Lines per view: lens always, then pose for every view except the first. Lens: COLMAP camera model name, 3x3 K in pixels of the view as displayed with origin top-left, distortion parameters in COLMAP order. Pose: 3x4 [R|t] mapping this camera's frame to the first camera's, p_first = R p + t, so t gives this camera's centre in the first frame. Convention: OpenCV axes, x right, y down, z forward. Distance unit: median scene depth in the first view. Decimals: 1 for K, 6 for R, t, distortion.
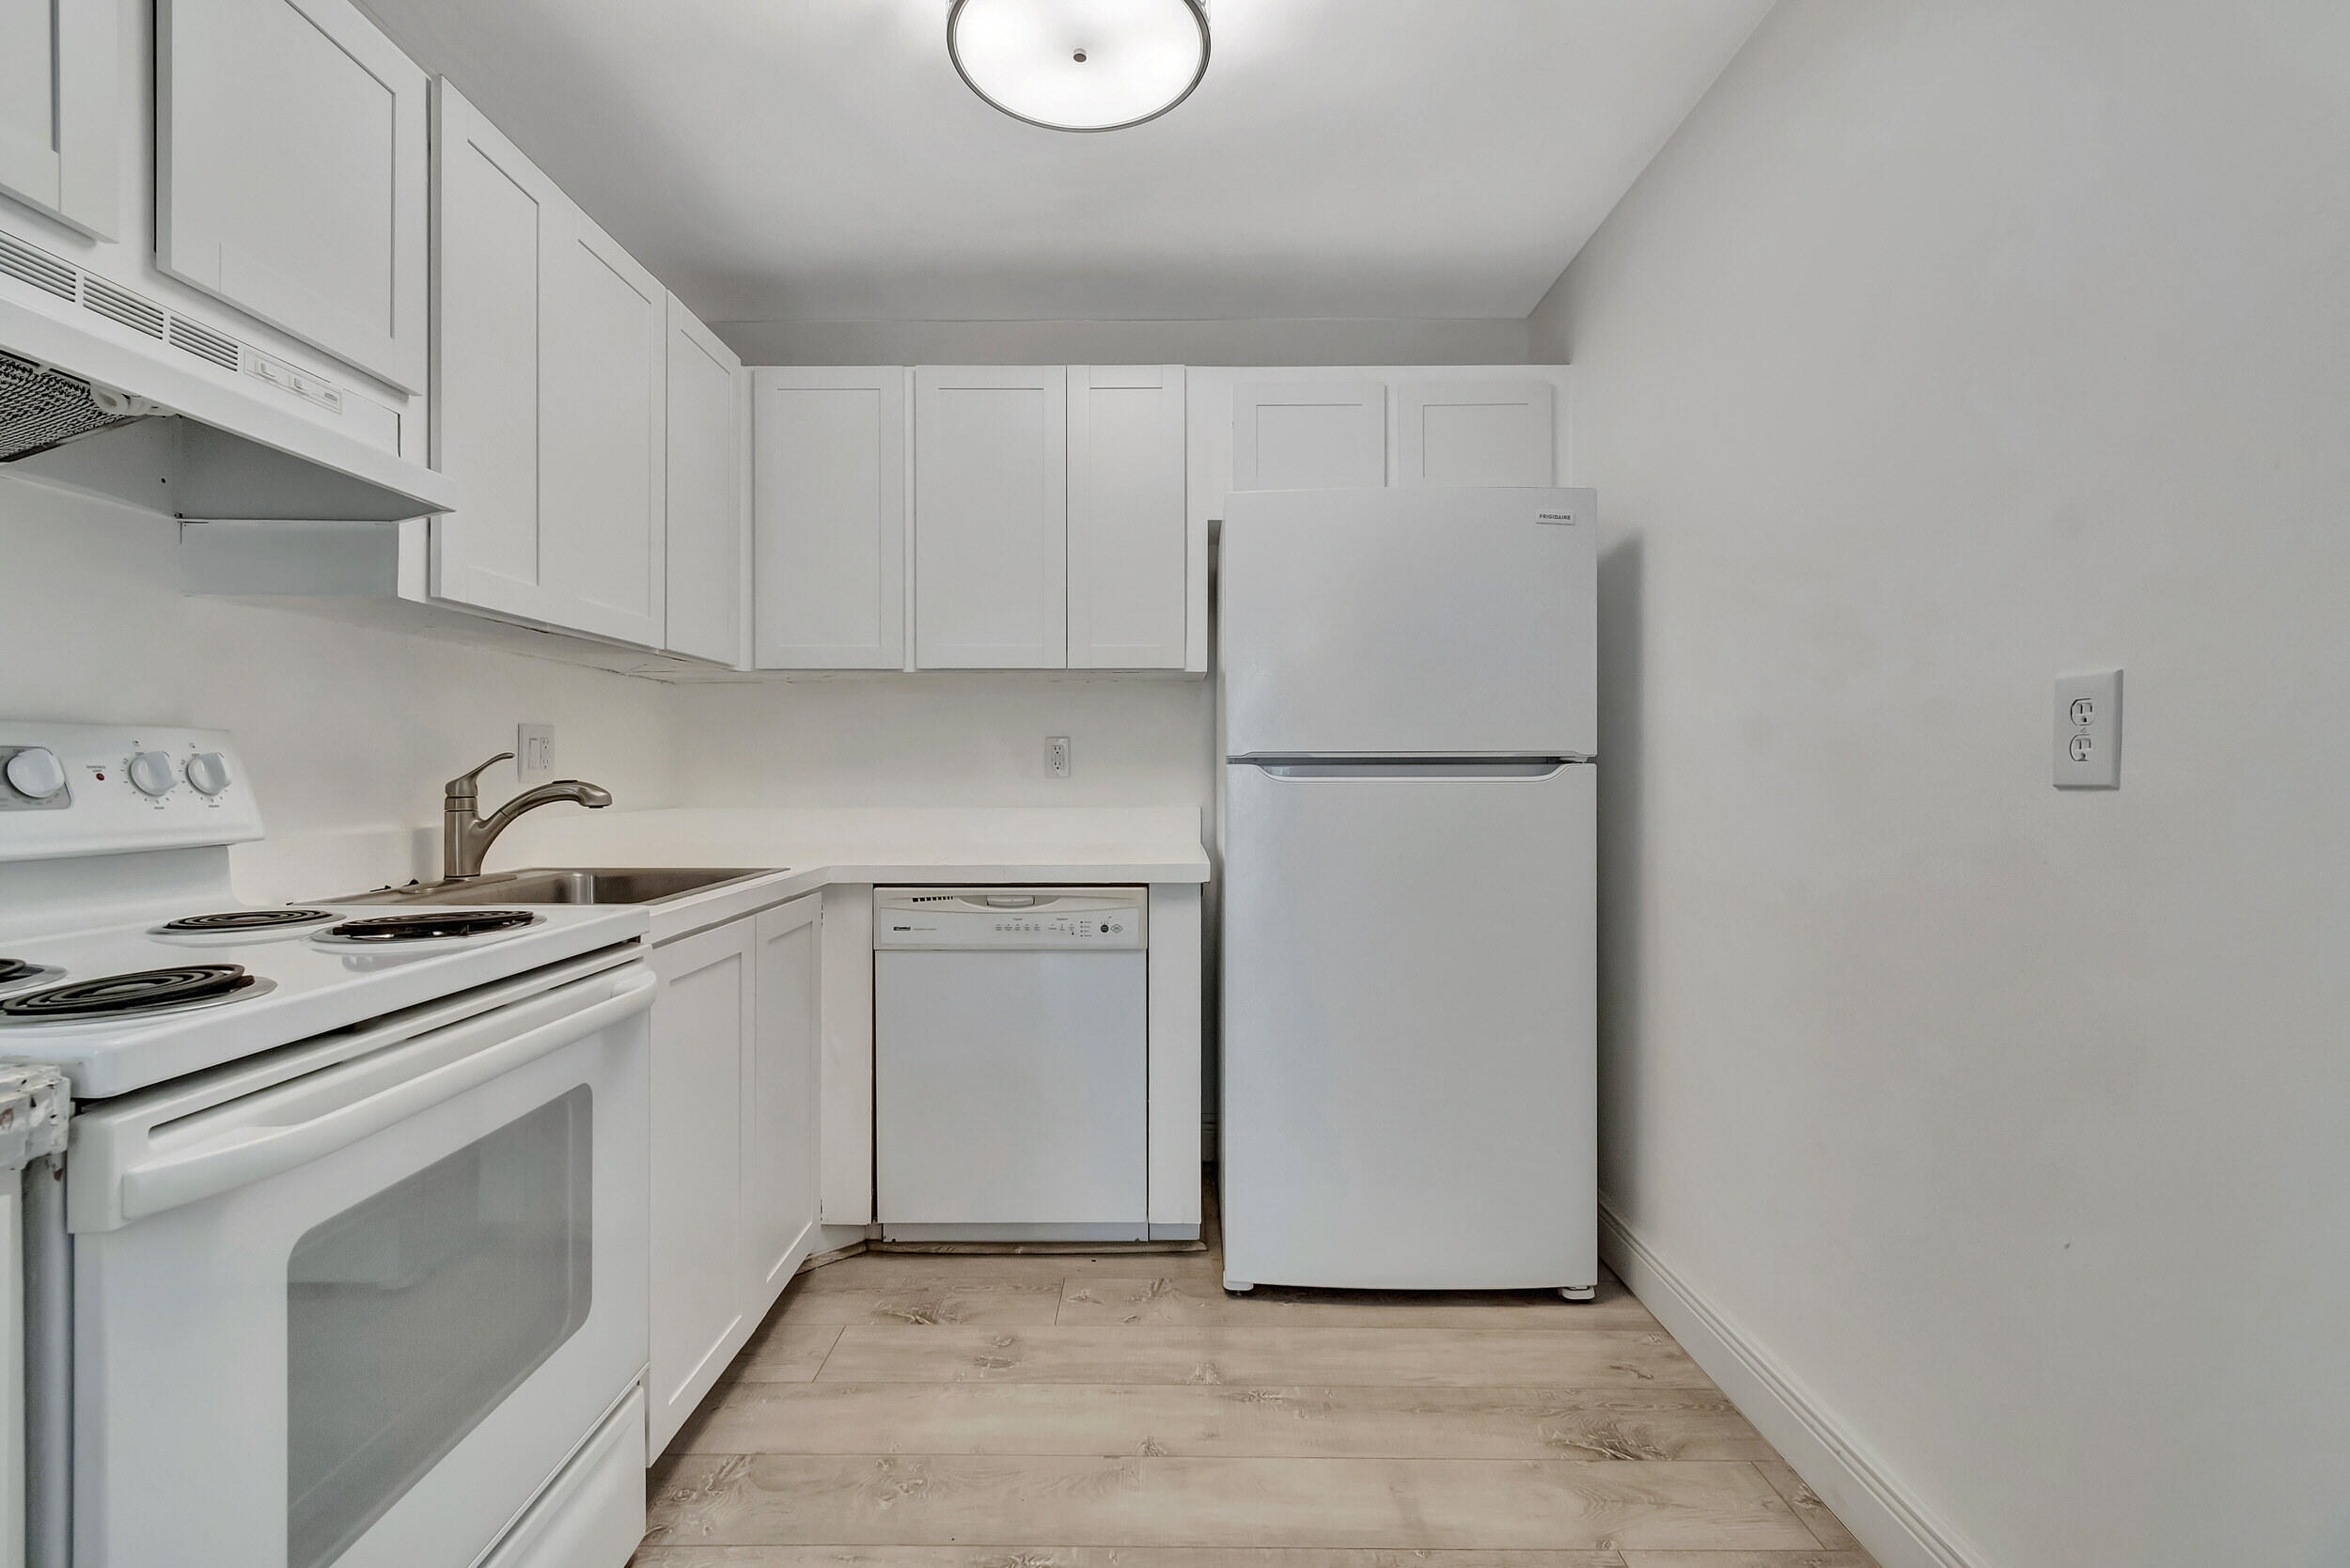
lens RADIAL K [[1048.8, 0, 1154.3], [0, 1048.8, 781.2], [0, 0, 1]] dist [0.006491, -0.002580]
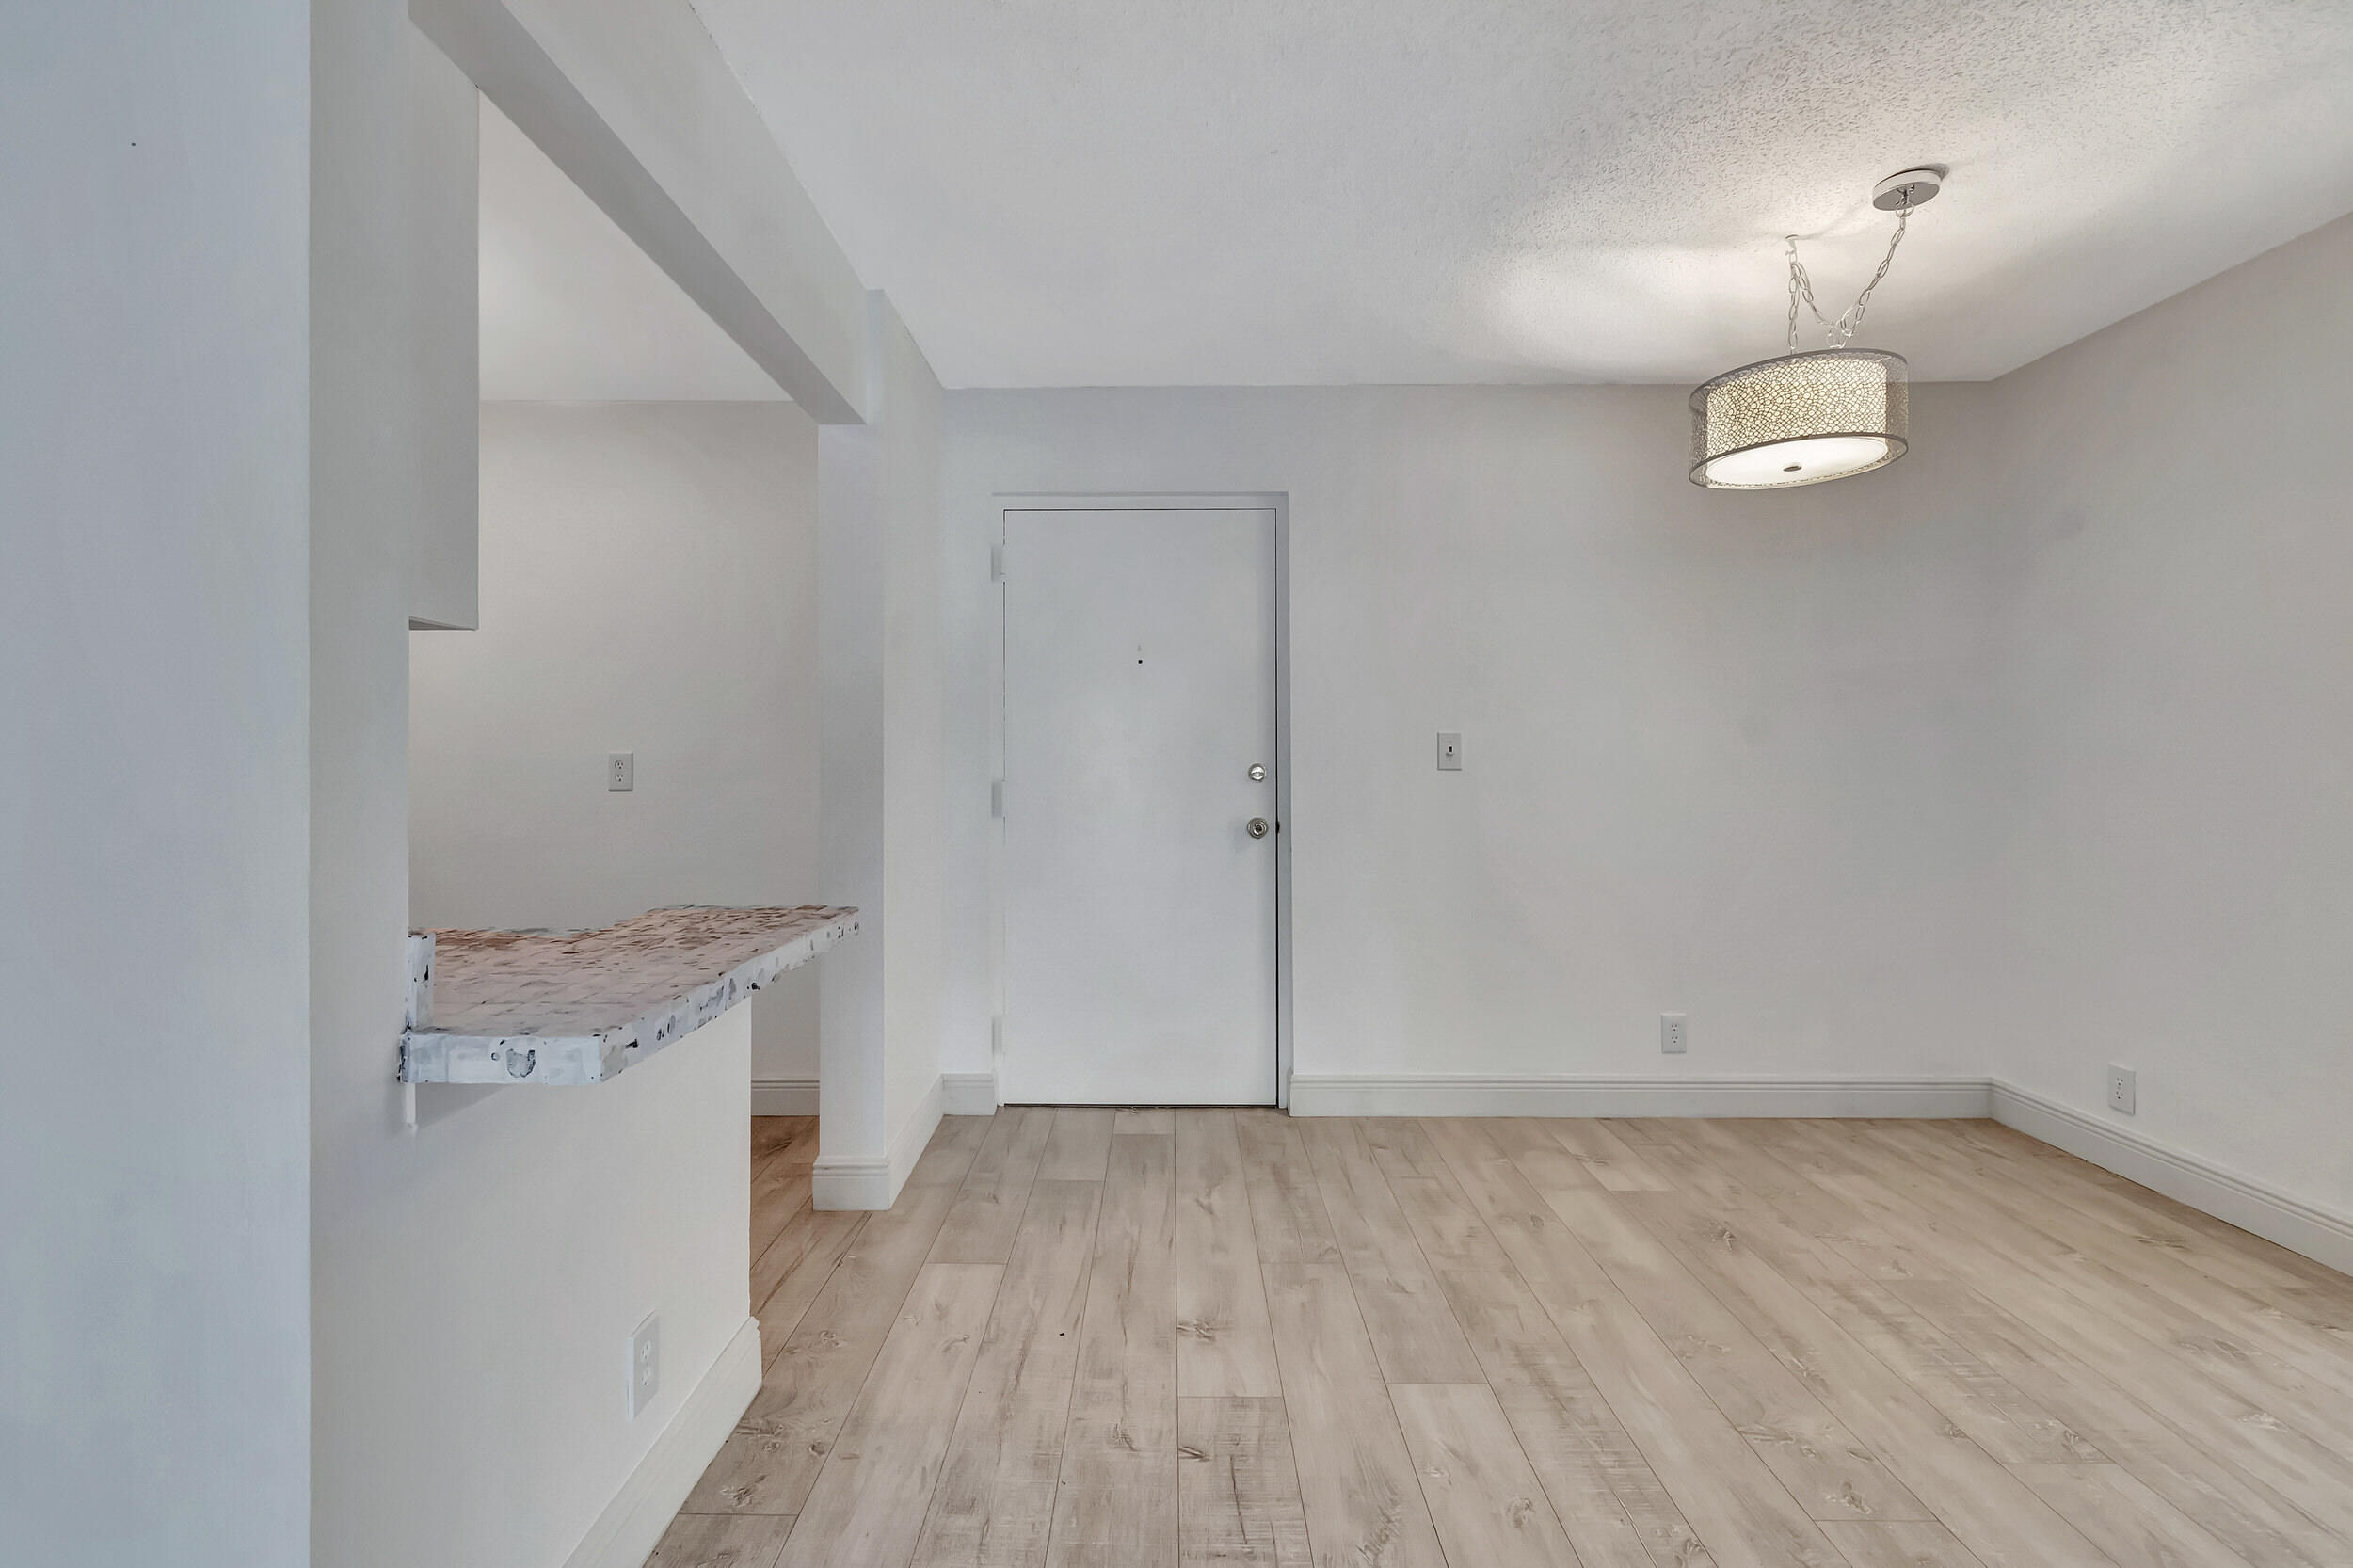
lens RADIAL K [[1050.1, 0, 1161.9], [0, 1050.1, 770.7], [0, 0, 1]] dist [0.006491, -0.002580]
pose [[-0.003339, -0.006722, 0.999972, -1.157838], [0.009549, 0.999932, 0.006754, -0.029318], [-0.999949, 0.009571, -0.003274, -0.299999]]
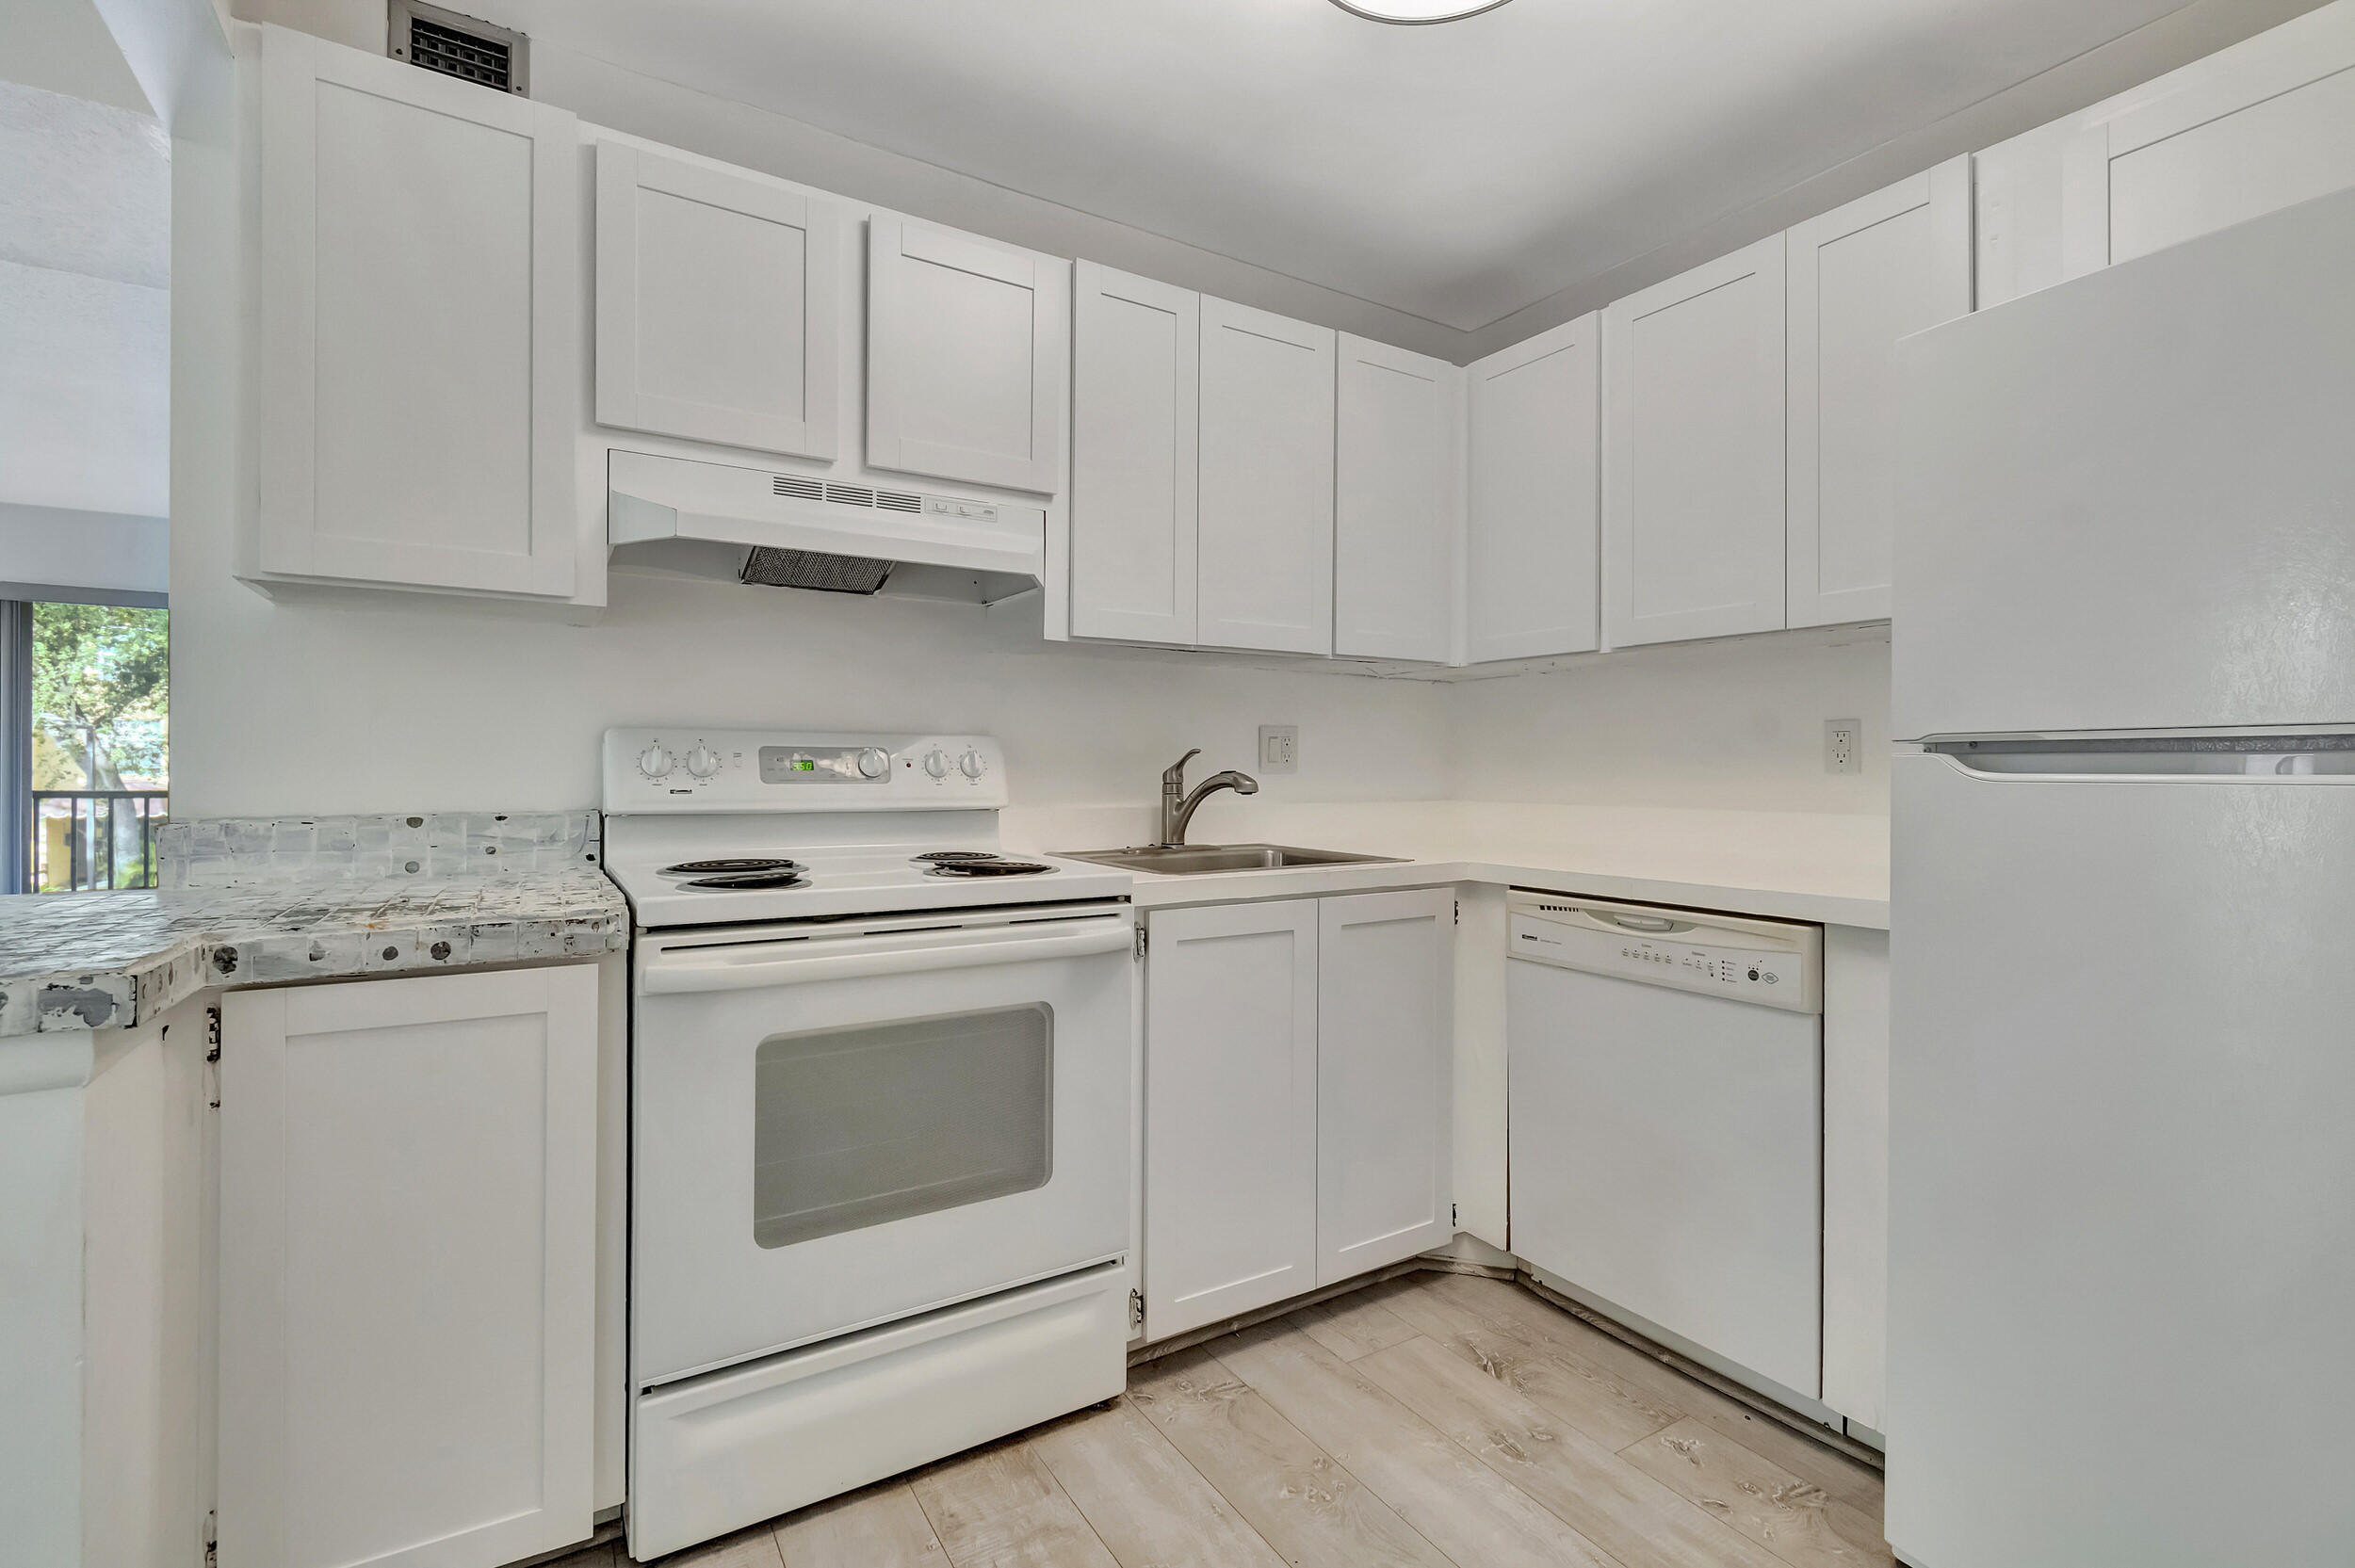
lens RADIAL K [[1050.8, 0, 1162.4], [0, 1050.8, 766.0], [0, 0, 1]] dist [0.006491, -0.002580]
pose [[0.530795, 0.001425, -0.847499, 0.396291], [-0.012136, 0.999909, -0.005920, 0.001489], [0.847413, 0.013427, 0.530764, 0.267891]]
